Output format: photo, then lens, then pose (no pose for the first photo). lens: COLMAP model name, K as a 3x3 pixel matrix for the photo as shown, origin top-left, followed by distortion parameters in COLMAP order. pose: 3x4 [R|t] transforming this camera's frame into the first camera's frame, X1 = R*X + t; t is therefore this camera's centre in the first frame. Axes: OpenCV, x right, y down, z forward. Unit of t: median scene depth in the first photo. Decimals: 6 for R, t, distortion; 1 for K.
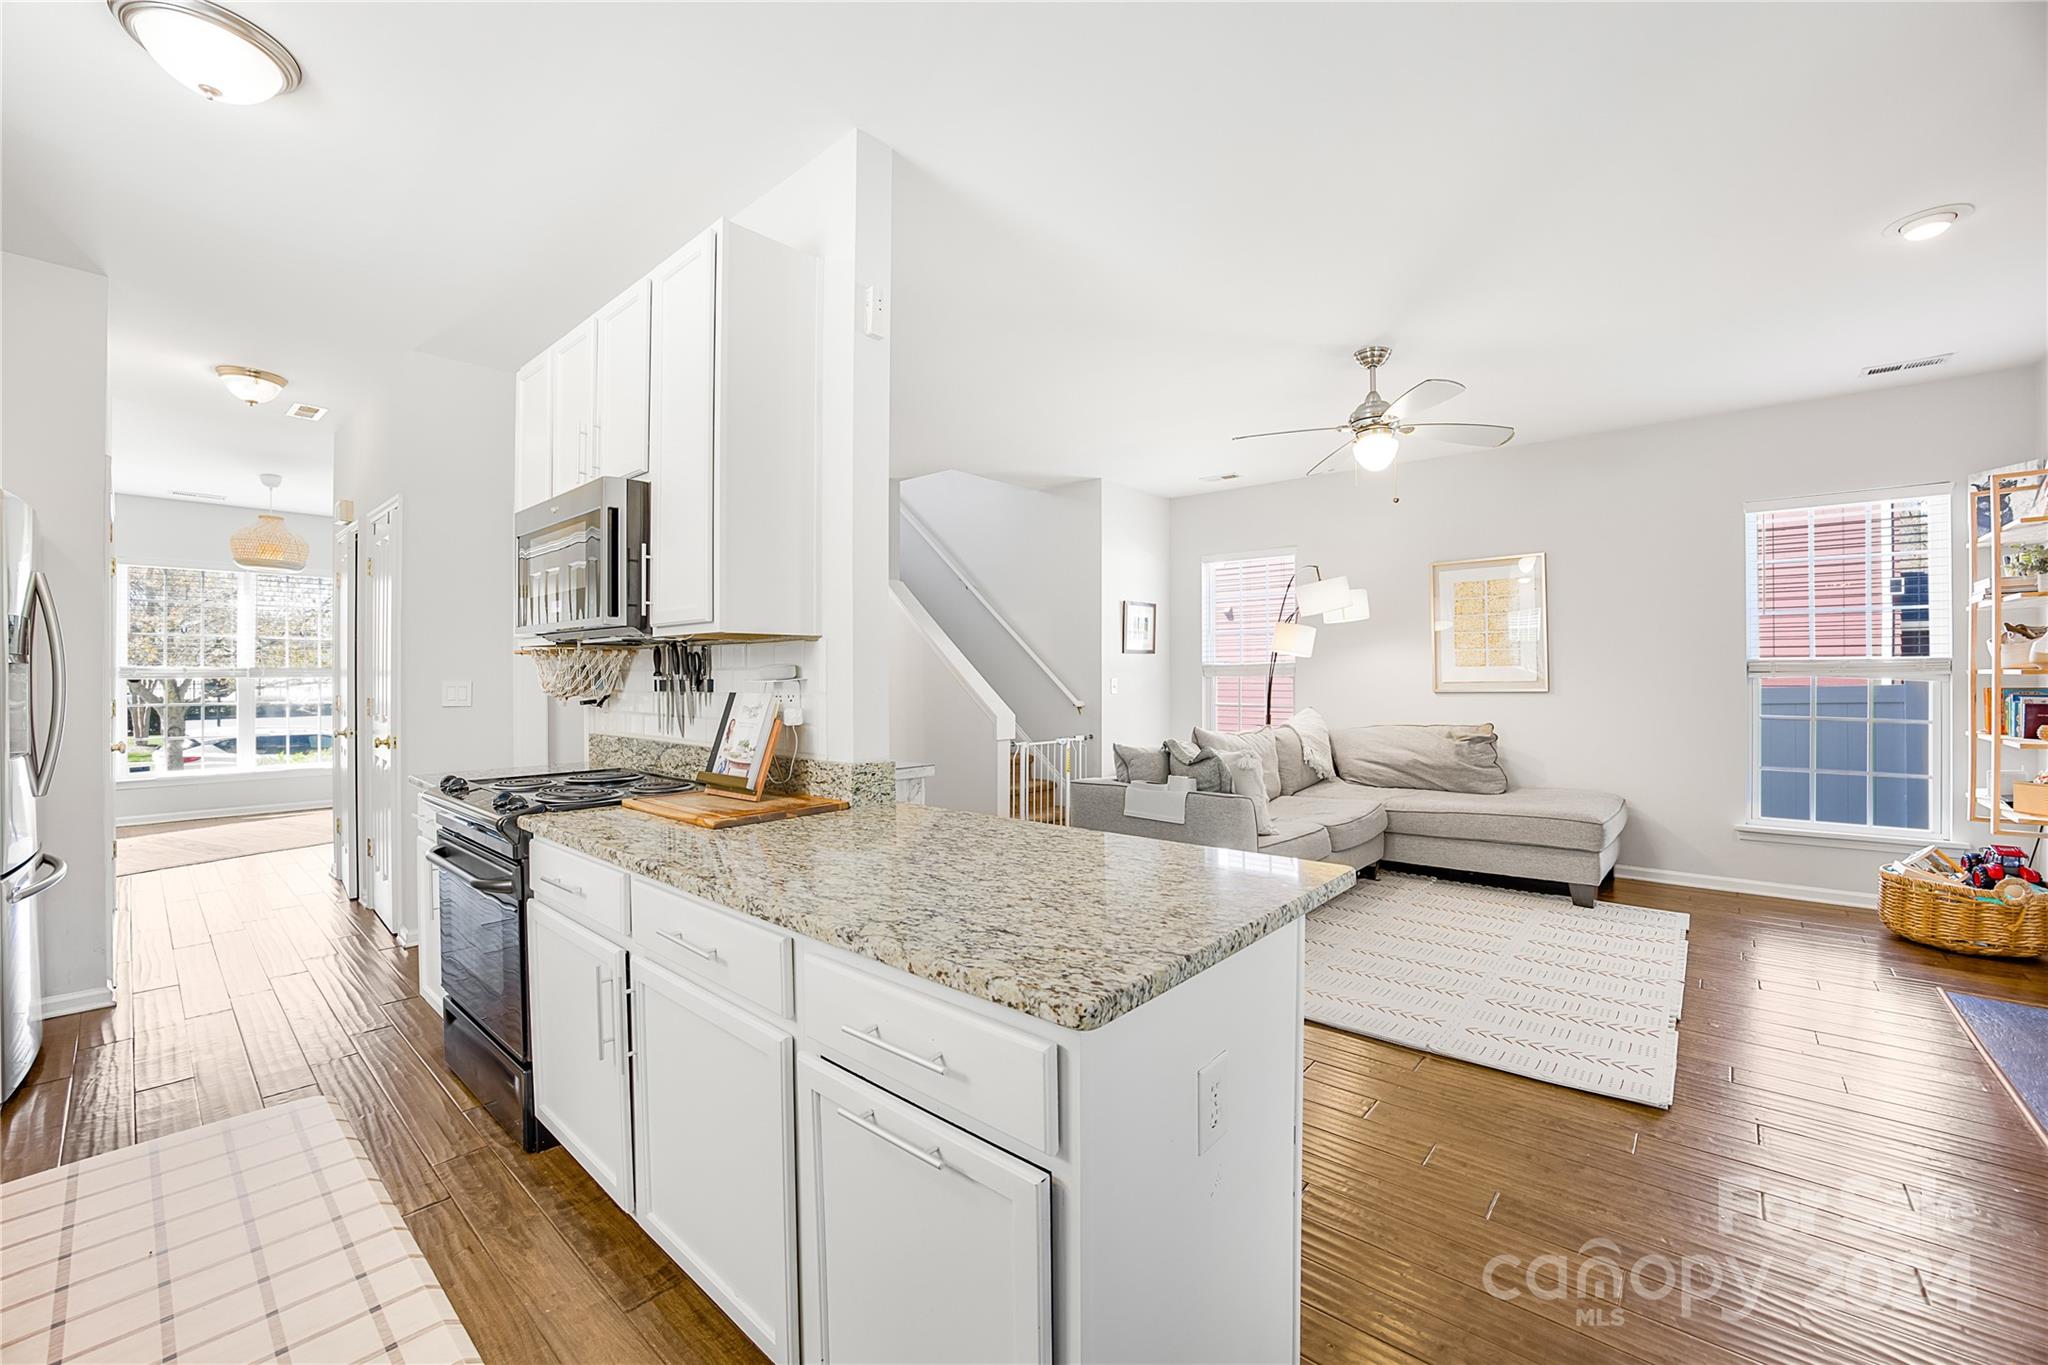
lens RADIAL K [[806.4, 0, 1030.8], [0, 806.4, 676.0], [0, 0, 1]] dist [-0.043416, 0.011319]
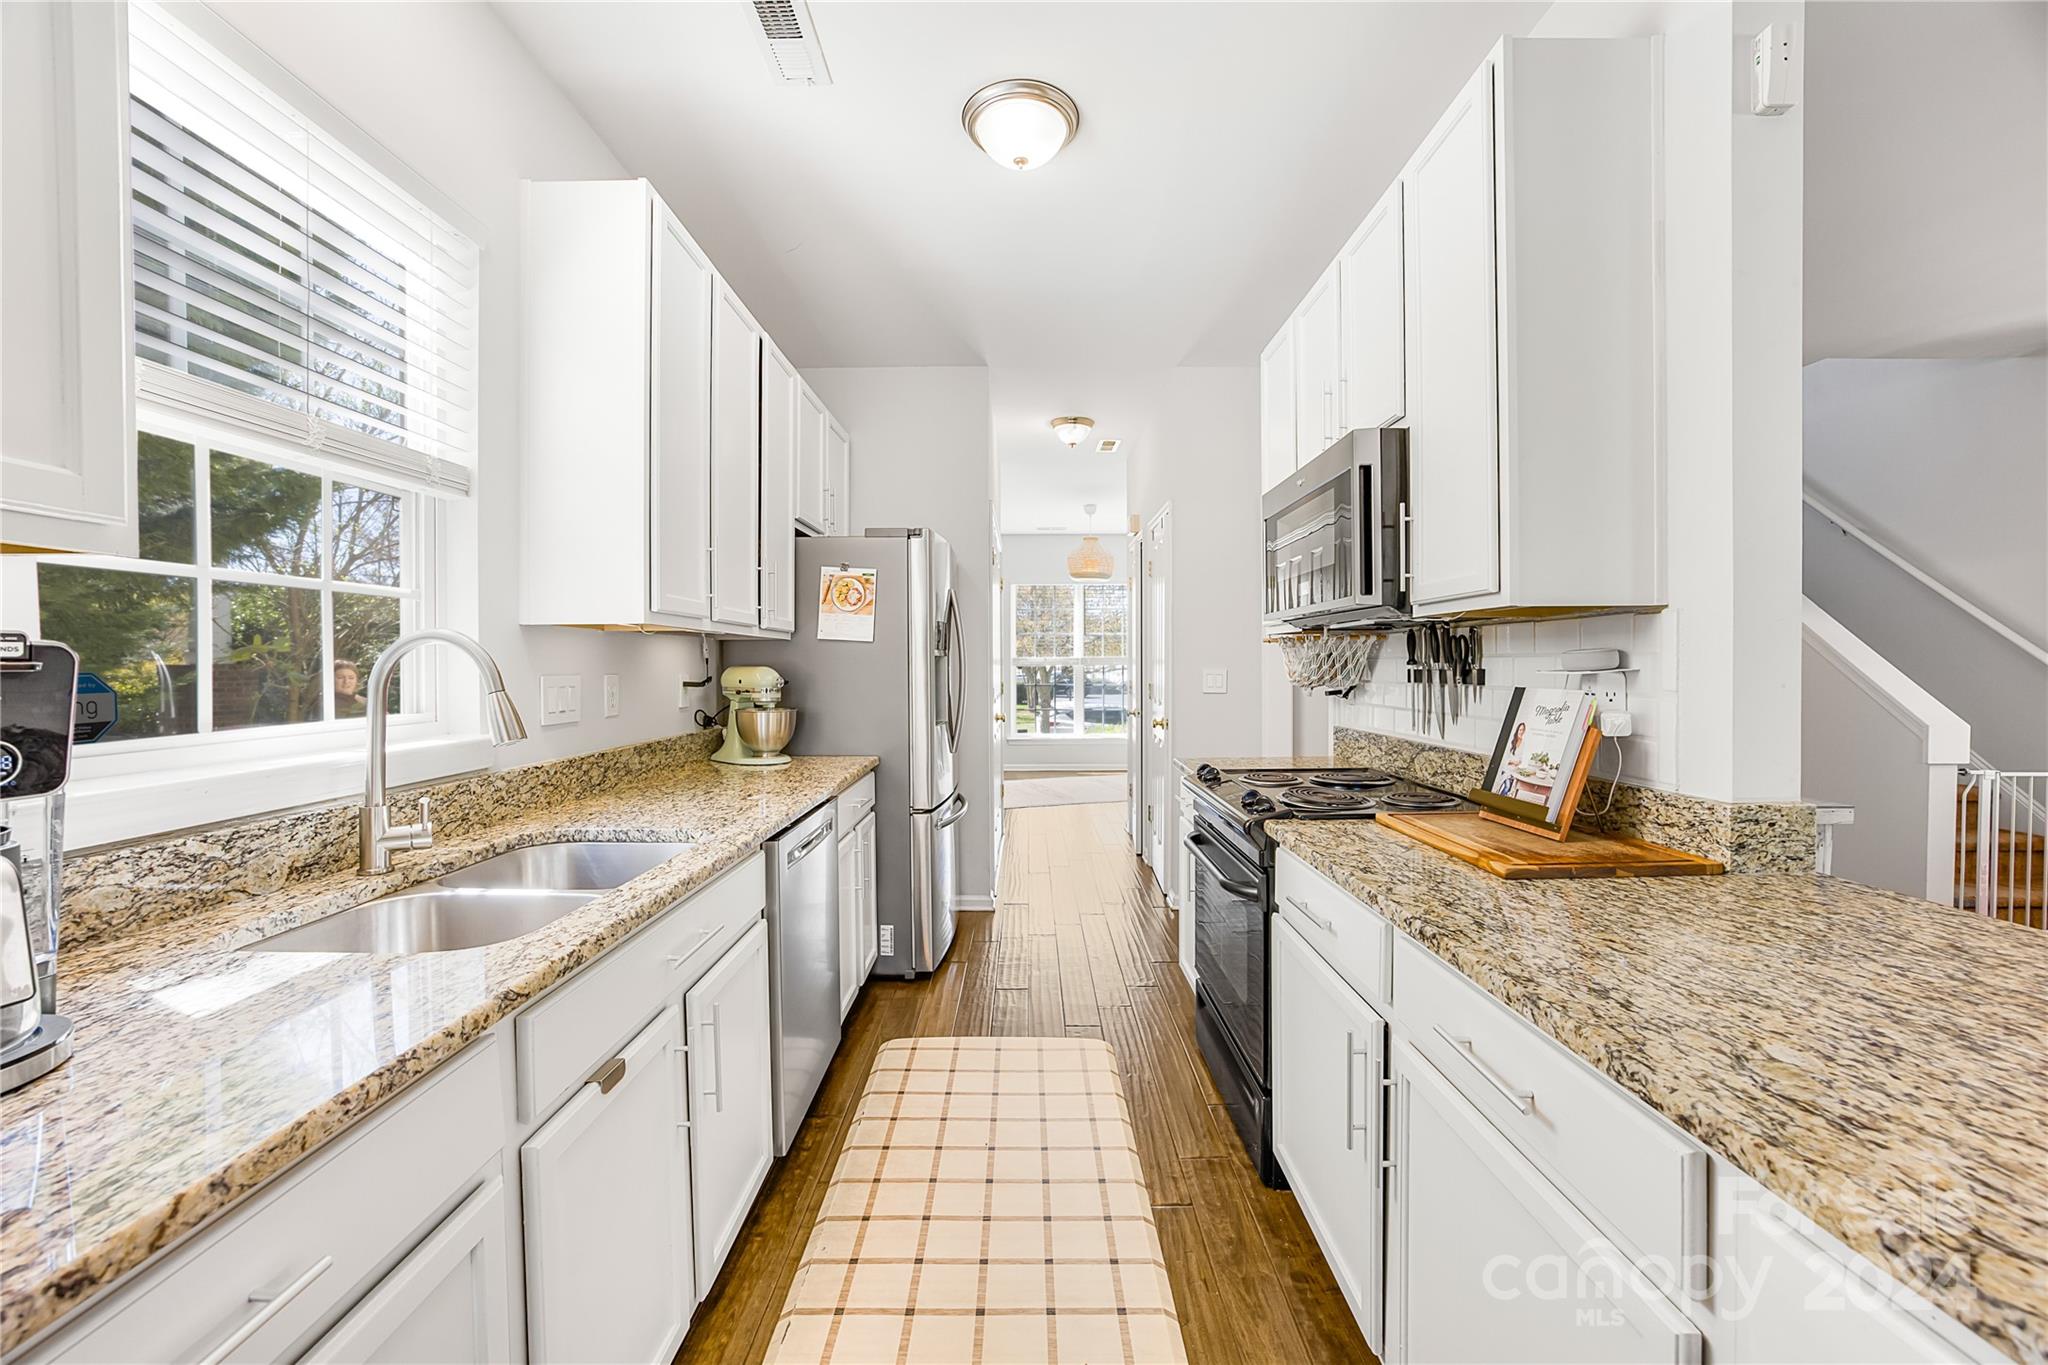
lens RADIAL K [[806.4, 0, 1030.8], [0, 806.4, 676.0], [0, 0, 1]] dist [-0.043416, 0.011319]
pose [[0.653254, 0.010033, -0.757072, -0.111009], [0.002384, 0.999880, 0.015308, -0.002398], [0.757135, -0.011805, 0.653152, 0.172565]]
